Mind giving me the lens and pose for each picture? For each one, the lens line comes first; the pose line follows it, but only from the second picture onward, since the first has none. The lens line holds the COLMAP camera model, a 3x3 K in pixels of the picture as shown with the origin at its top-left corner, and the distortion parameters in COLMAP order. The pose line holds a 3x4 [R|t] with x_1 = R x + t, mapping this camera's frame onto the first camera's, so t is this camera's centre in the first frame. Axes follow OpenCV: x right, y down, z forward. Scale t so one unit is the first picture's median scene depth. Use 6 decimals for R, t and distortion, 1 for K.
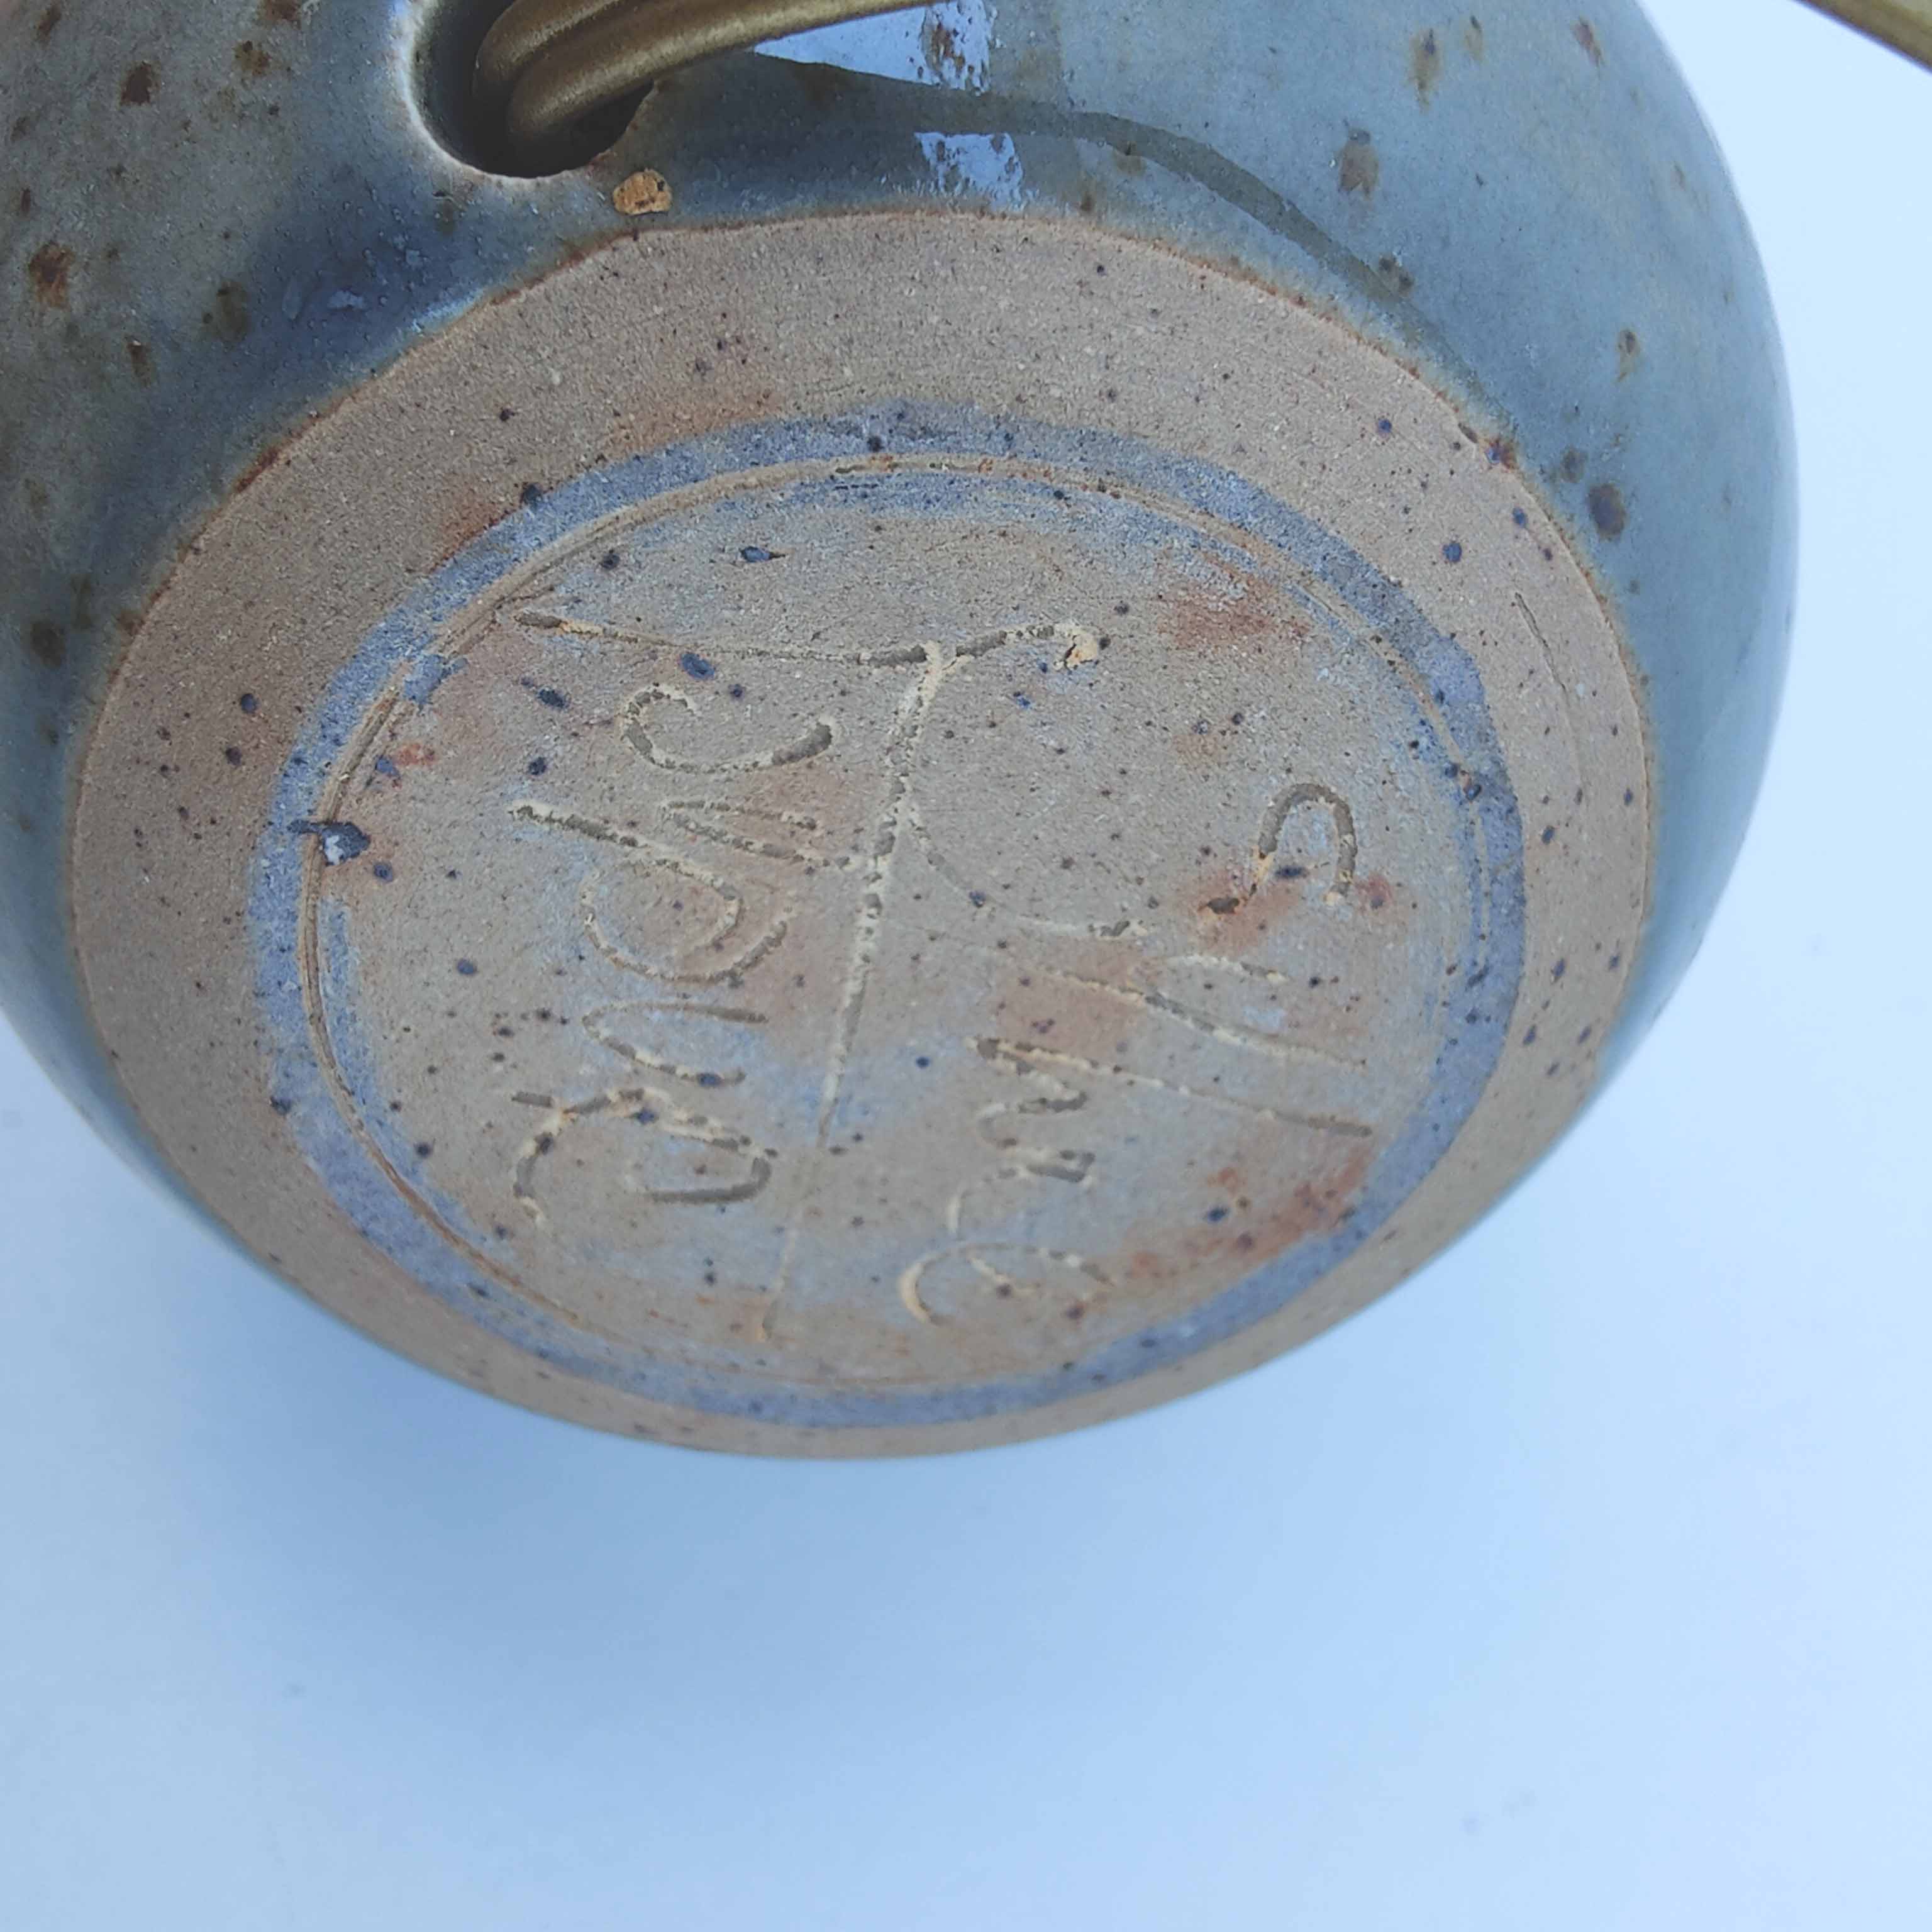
lens RADIAL K [[2199.2, 0, 965.9], [0, 2199.2, 965.1], [0, 0, 1]] dist [-0.018822, 0.000000]
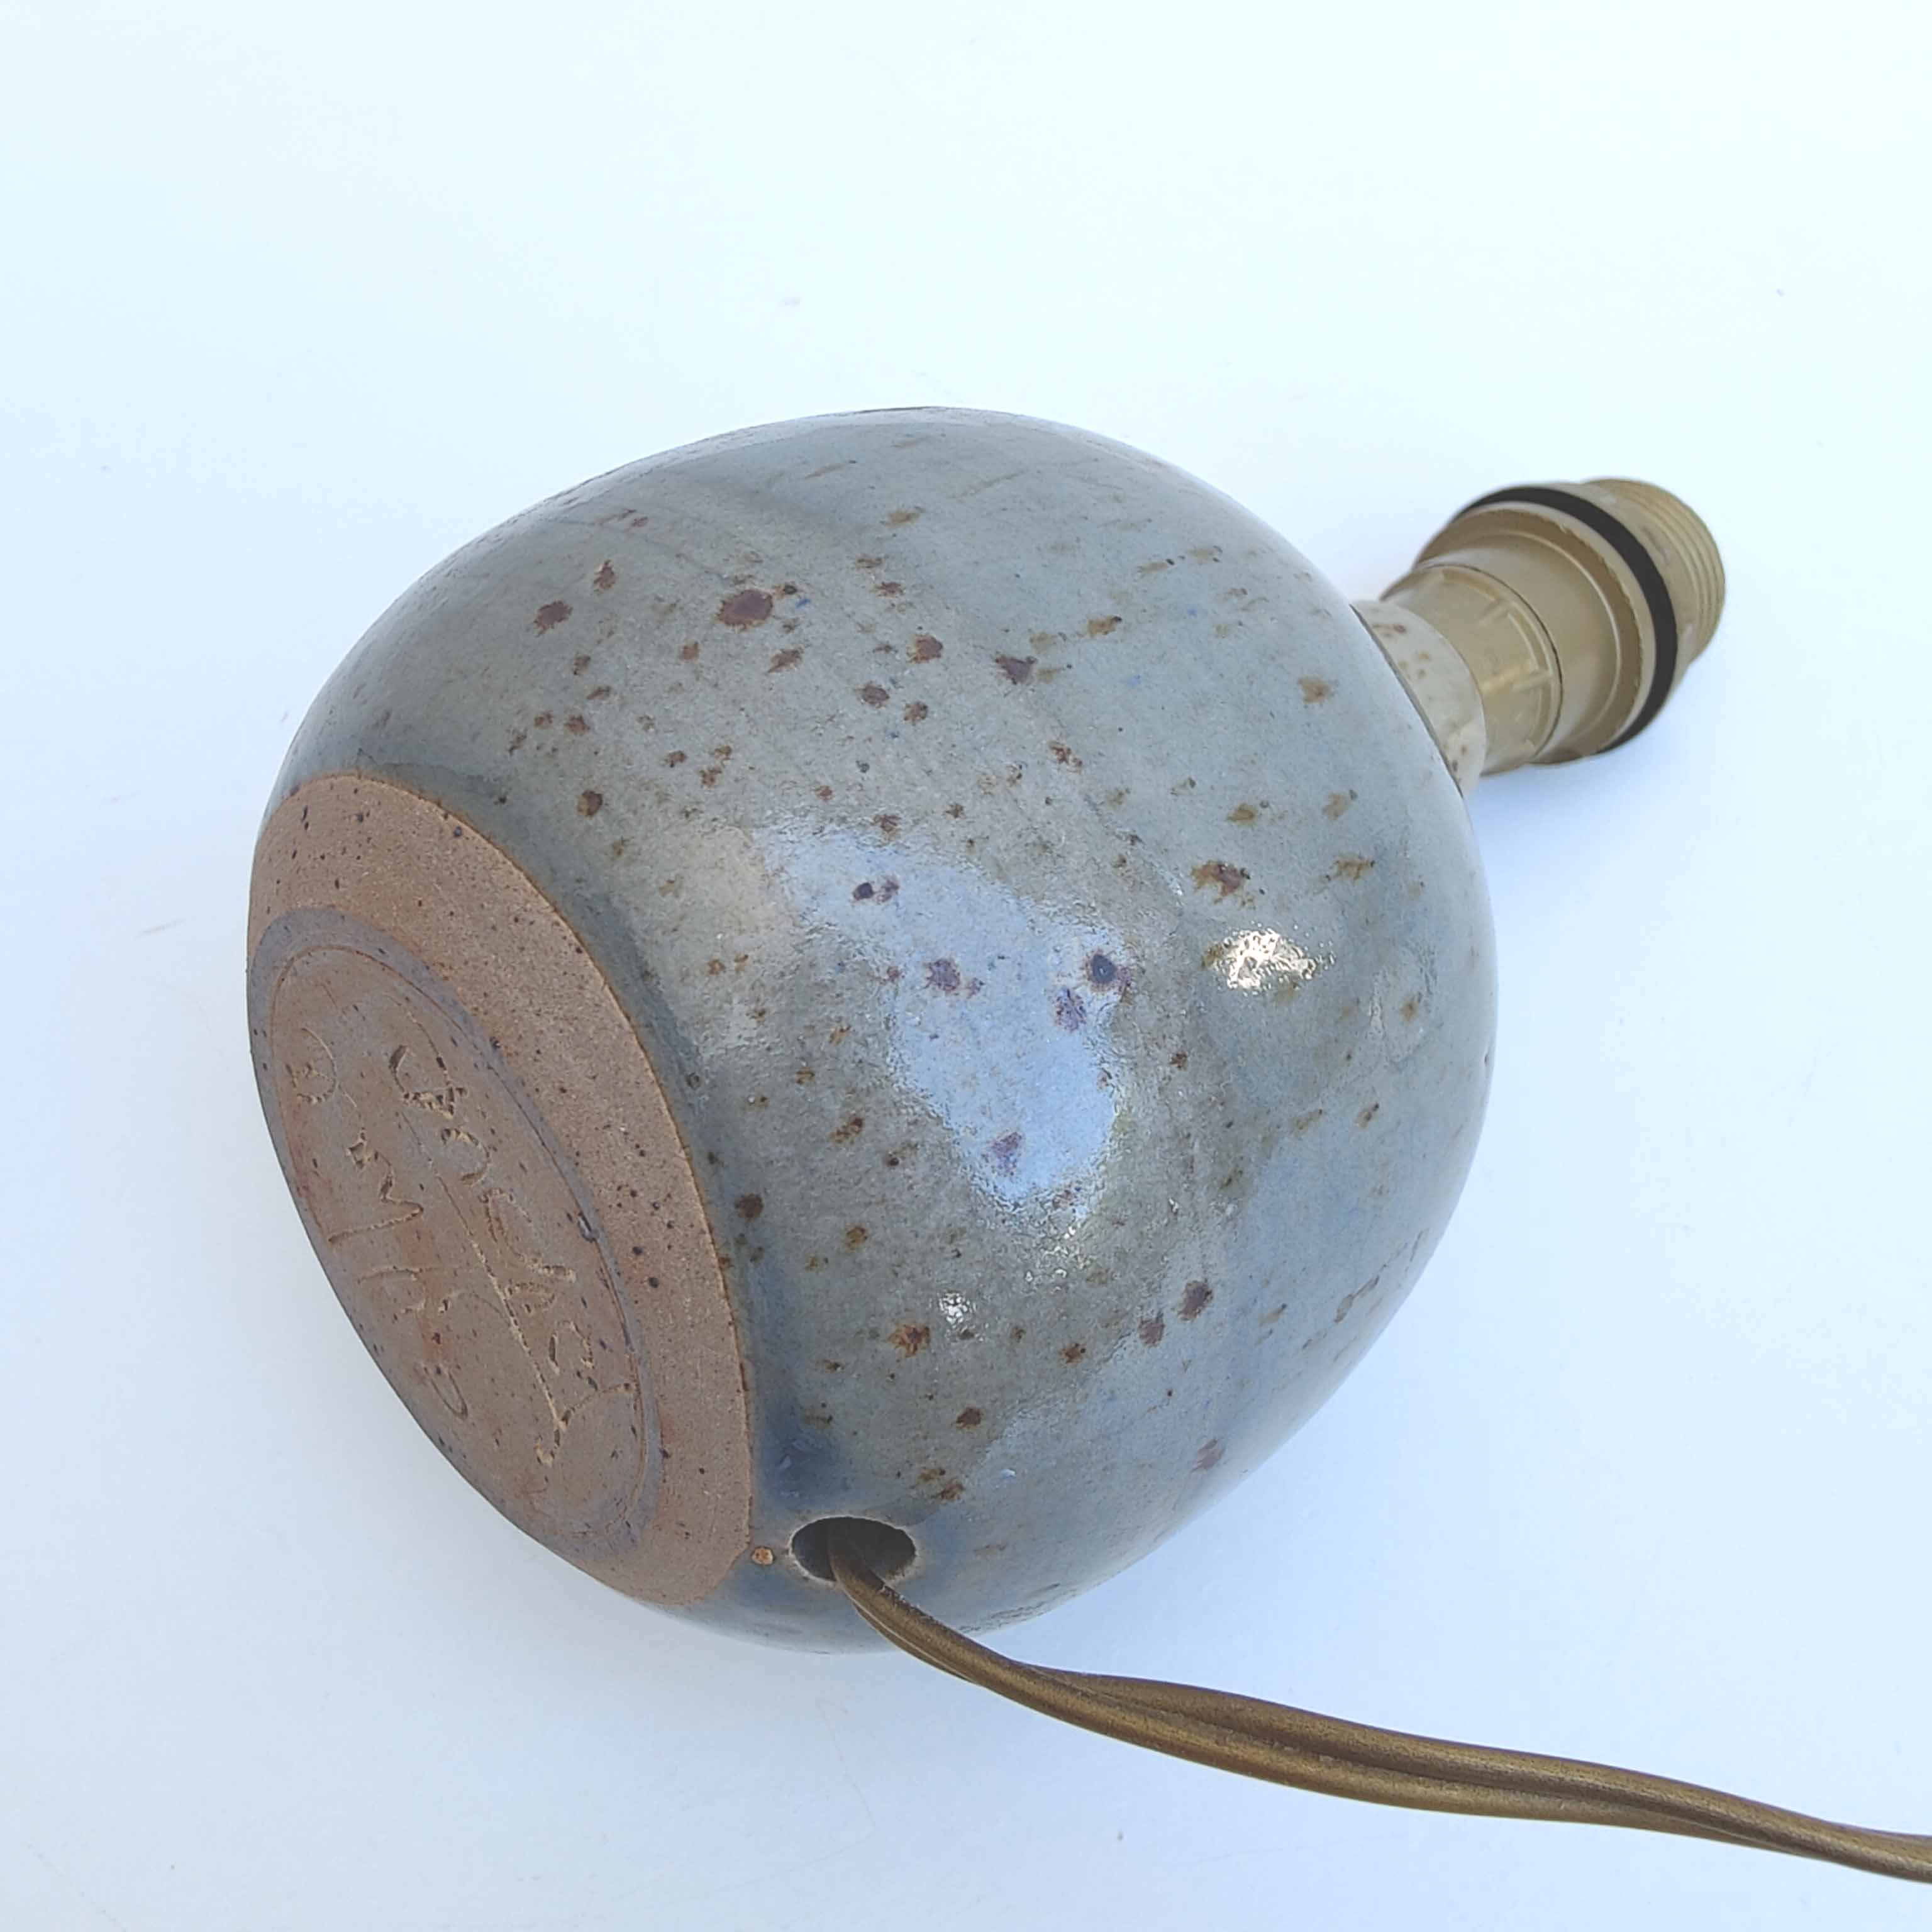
lens RADIAL K [[2199.2, 0, 965.5], [0, 2199.2, 966.2], [0, 0, 1]] dist [-0.018822, 0.000000]
pose [[-0.478408, 0.586791, 0.653301, -1.715578], [-0.864934, -0.443406, -0.235120, 0.187154], [0.151711, -0.677545, 0.719664, -0.055092]]
